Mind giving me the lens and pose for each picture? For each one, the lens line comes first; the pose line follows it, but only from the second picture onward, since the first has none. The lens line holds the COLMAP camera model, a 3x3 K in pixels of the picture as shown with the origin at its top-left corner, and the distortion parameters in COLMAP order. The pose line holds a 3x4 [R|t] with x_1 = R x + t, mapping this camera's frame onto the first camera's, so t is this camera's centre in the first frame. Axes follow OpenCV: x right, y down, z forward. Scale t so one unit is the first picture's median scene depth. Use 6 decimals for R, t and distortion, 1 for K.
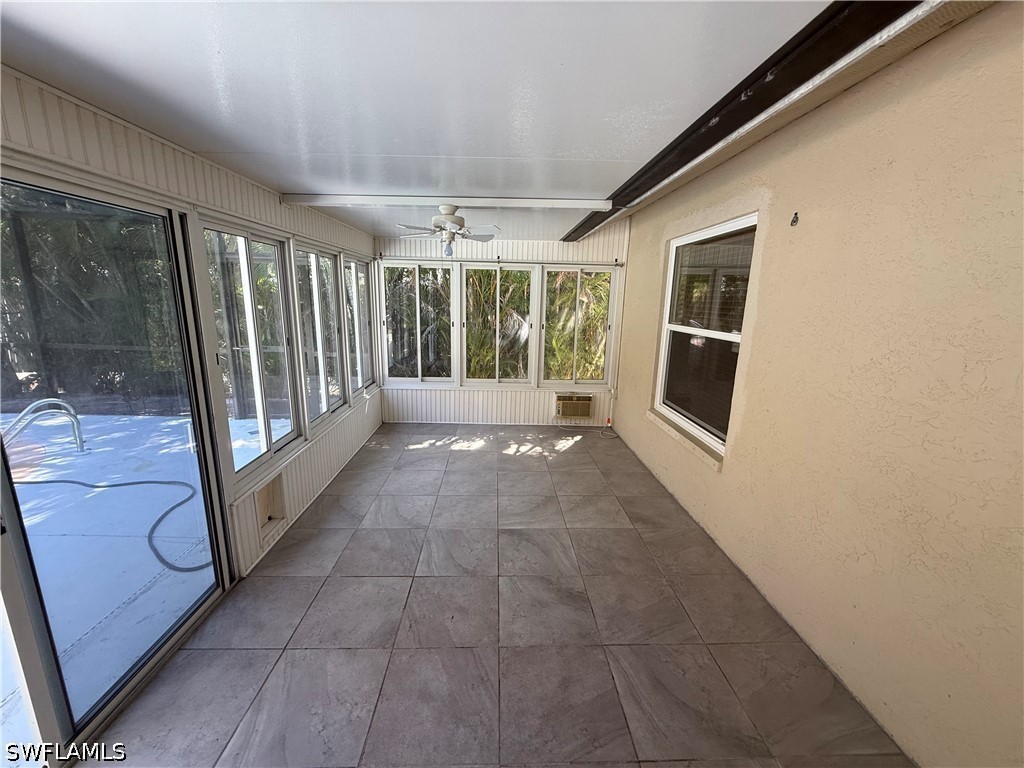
lens RADIAL K [[404.4, 0, 513.1], [0, 404.4, 382.0], [0, 0, 1]] dist [-0.001673, -0.000313]
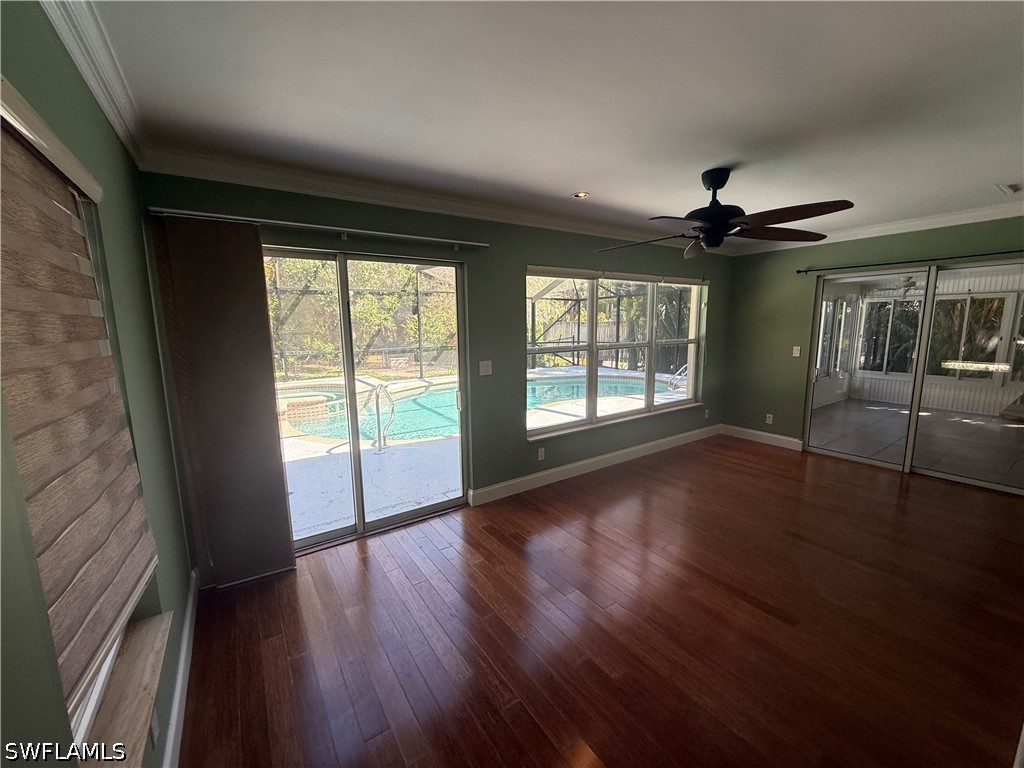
lens RADIAL K [[404.4, 0, 513.1], [0, 404.4, 382.0], [0, 0, 1]] dist [-0.001673, -0.000313]
pose [[0.527494, 0.095005, -0.844230, 0.333825], [-0.155501, 0.987737, 0.013994, 0.232313], [0.835207, 0.123897, 0.535798, -1.024041]]
